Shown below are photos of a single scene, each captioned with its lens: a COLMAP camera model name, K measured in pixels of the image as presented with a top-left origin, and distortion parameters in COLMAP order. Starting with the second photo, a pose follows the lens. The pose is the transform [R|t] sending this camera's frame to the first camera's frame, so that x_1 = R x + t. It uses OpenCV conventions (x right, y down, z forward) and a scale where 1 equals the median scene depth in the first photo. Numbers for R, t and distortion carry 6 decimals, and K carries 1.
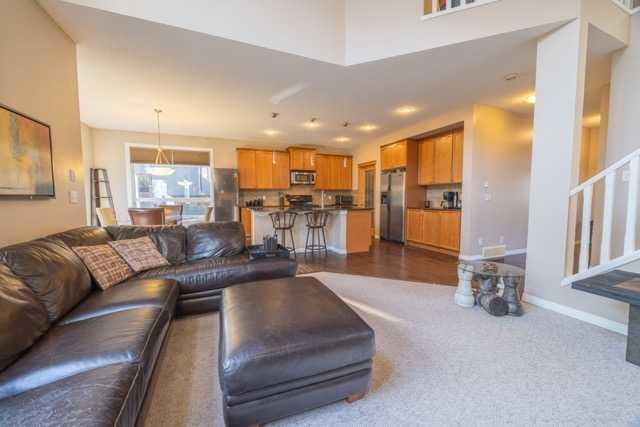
lens RADIAL K [[243.8, 0, 316.1], [0, 243.8, 213.1], [0, 0, 1]] dist [-0.001288, -0.000305]
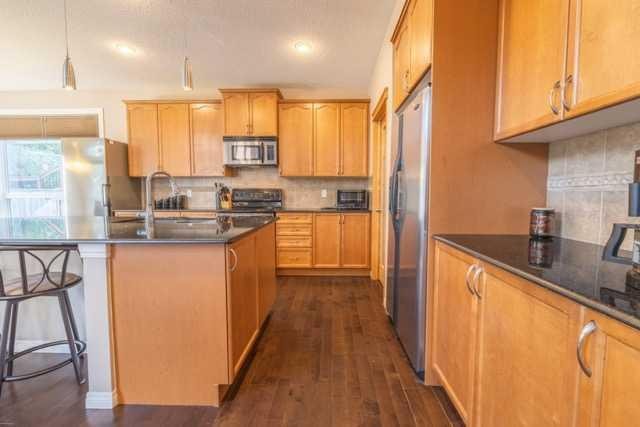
lens RADIAL K [[275.0, 0, 320.7], [0, 275.0, 212.1], [0, 0, 1]] dist [0.000071, 0.000013]
pose [[0.913322, 0.032074, -0.405974, 0.305619], [-0.031373, 0.999473, 0.008382, -0.036065], [0.406029, 0.005081, 0.913846, 0.567277]]
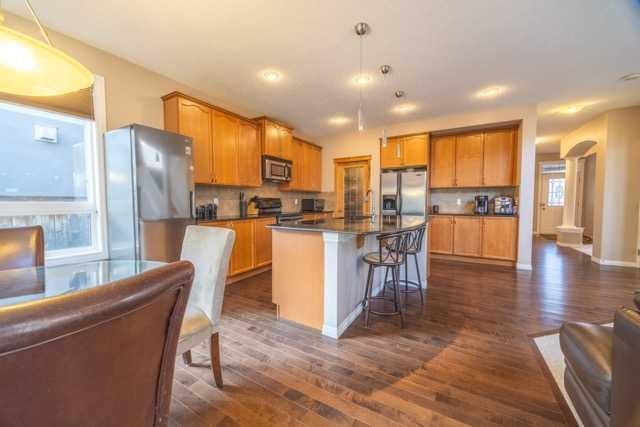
lens RADIAL K [[243.8, 0, 316.2], [0, 243.8, 213.4], [0, 0, 1]] dist [-0.001288, -0.000305]
pose [[0.804326, -0.025767, 0.593629, -0.359007], [0.035129, 0.999374, -0.004218, -0.028341], [-0.593149, 0.024246, 0.804728, 0.448758]]
